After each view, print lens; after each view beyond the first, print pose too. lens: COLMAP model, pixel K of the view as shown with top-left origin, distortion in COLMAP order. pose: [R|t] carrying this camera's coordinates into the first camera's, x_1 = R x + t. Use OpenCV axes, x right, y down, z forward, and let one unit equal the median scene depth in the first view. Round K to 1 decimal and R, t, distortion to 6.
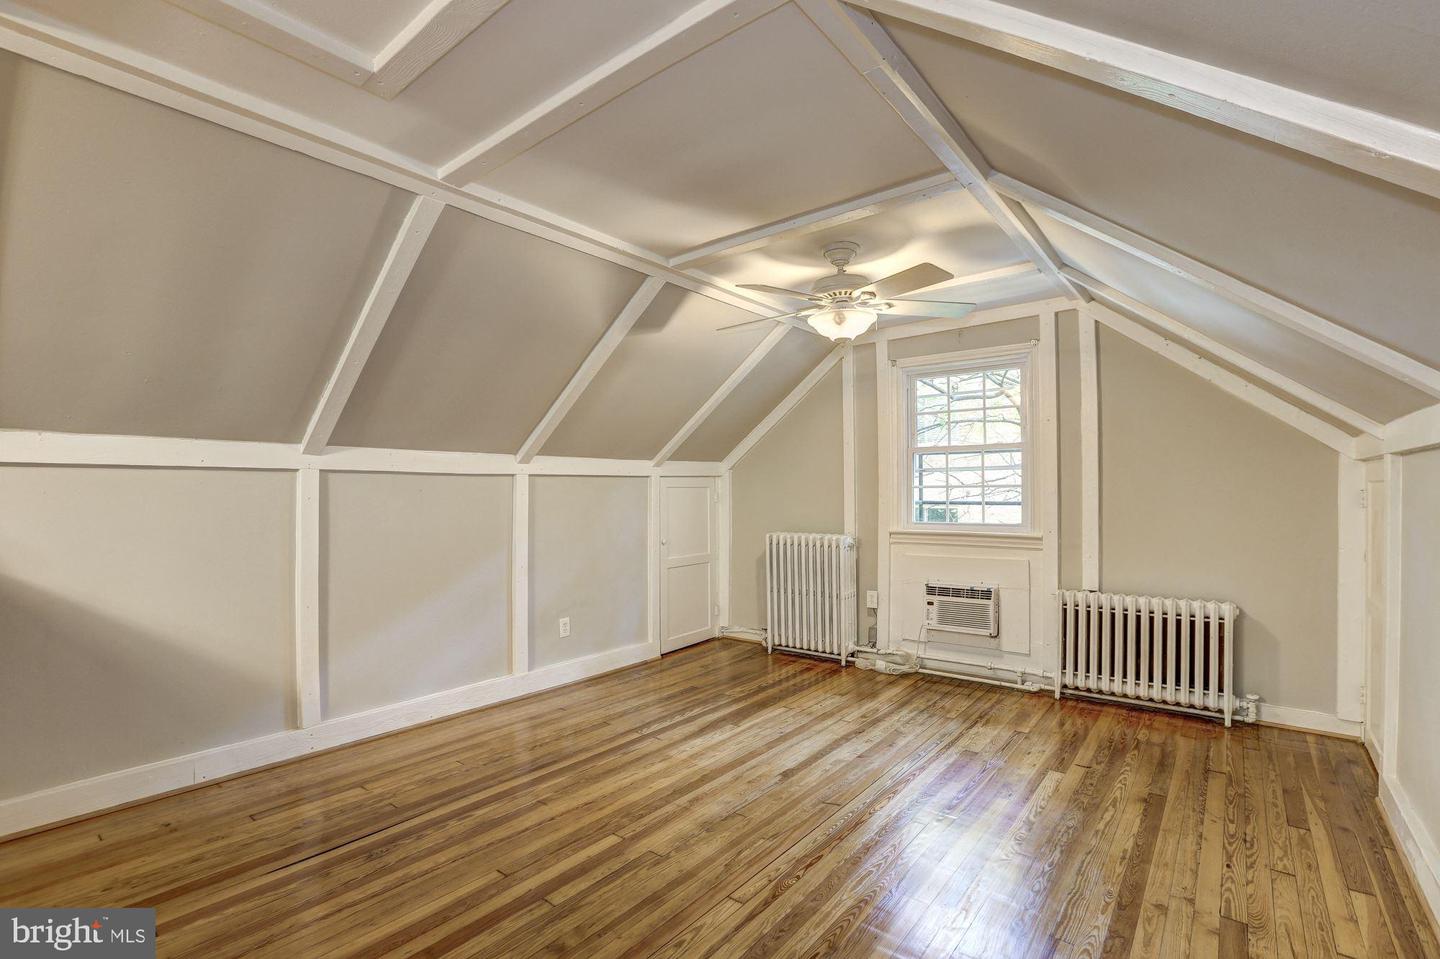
lens RADIAL K [[672.1, 0, 704.8], [0, 672.1, 492.8], [0, 0, 1]] dist [-0.018795, 0.000809]
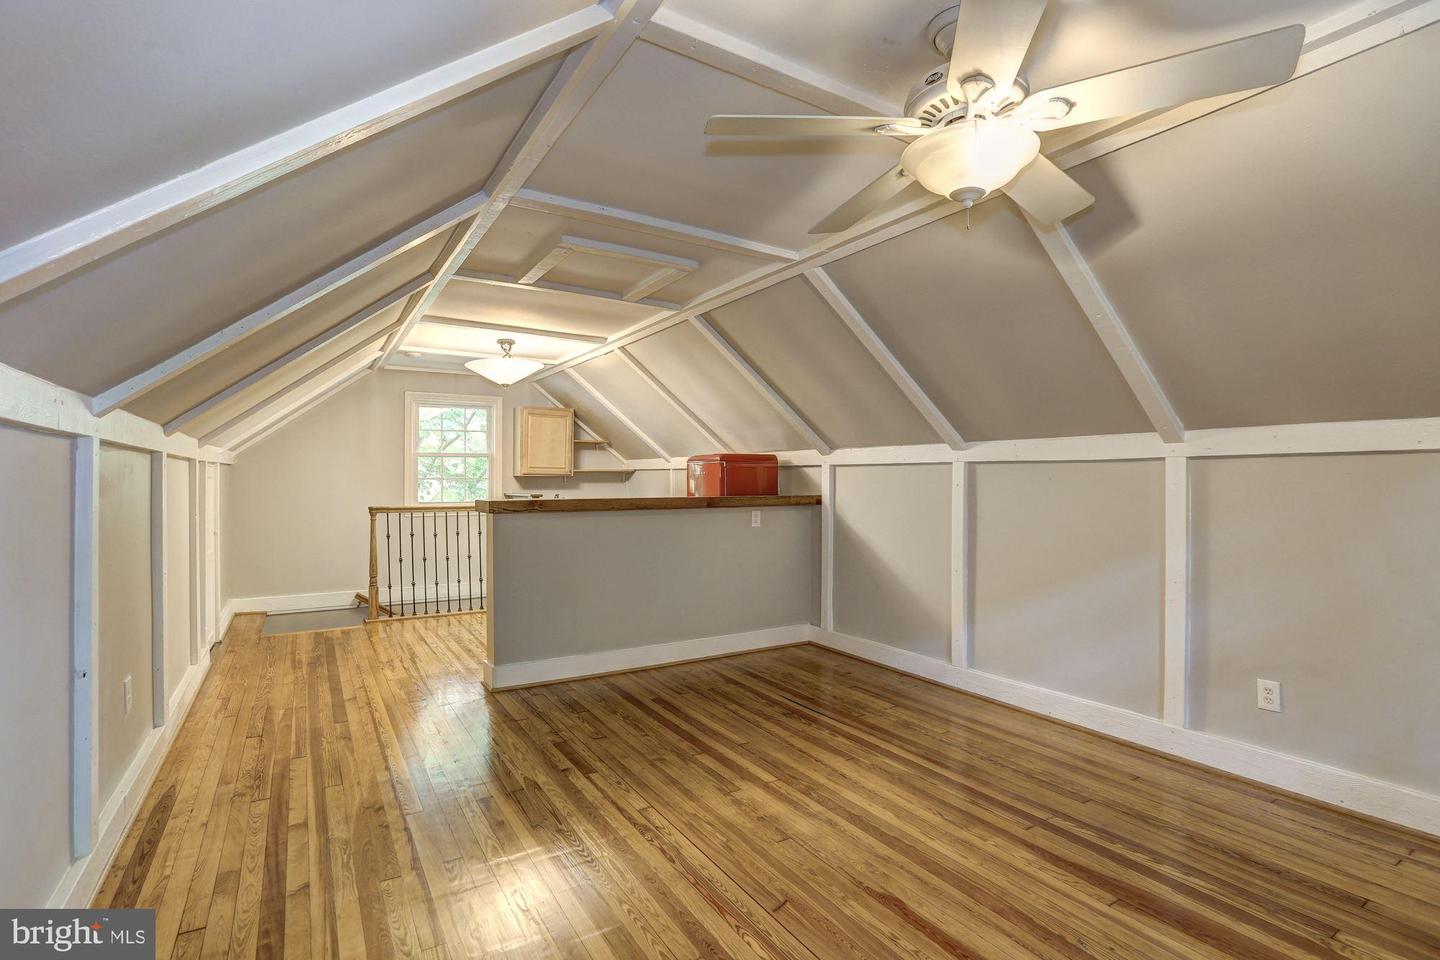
lens RADIAL K [[672.1, 0, 710.8], [0, 672.1, 483.3], [0, 0, 1]] dist [-0.018795, 0.000809]
pose [[-0.330963, 0.004459, -0.943633, 0.678658], [0.000196, 0.999989, 0.004656, -0.001280], [0.943644, 0.001356, -0.330961, 0.878458]]
